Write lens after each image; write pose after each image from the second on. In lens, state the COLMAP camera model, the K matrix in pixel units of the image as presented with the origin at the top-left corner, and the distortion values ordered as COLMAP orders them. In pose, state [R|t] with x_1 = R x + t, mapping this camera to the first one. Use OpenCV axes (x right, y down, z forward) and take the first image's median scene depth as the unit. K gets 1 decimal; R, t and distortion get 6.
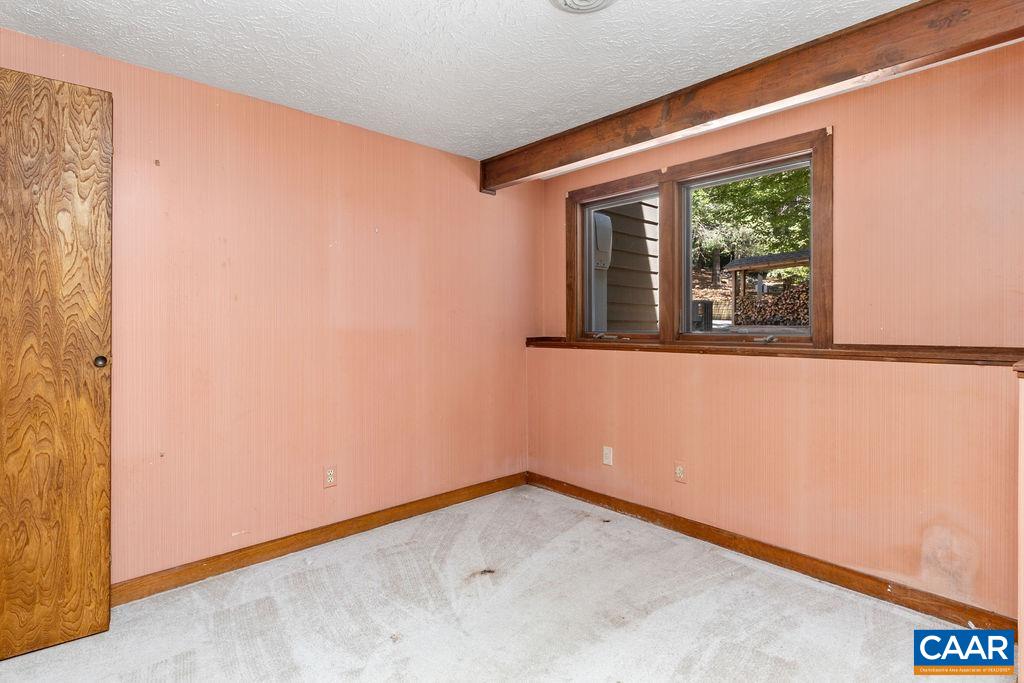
lens RADIAL K [[514.2, 0, 511.6], [0, 514.2, 333.9], [0, 0, 1]] dist [-0.001971, 0.002572]
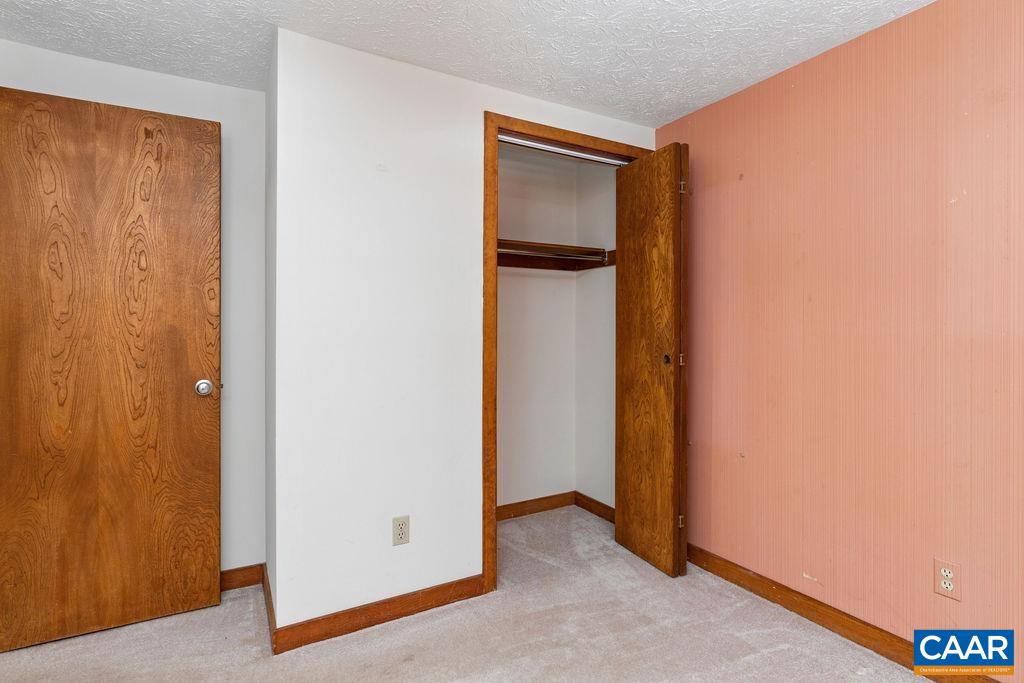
lens RADIAL K [[514.2, 0, 511.5], [0, 514.2, 337.1], [0, 0, 1]] dist [-0.001971, 0.002572]
pose [[-0.232042, 0.010324, -0.972651, 0.529107], [-0.017216, 0.999743, 0.014718, -0.013911], [0.972553, 0.020160, -0.231805, 0.943777]]
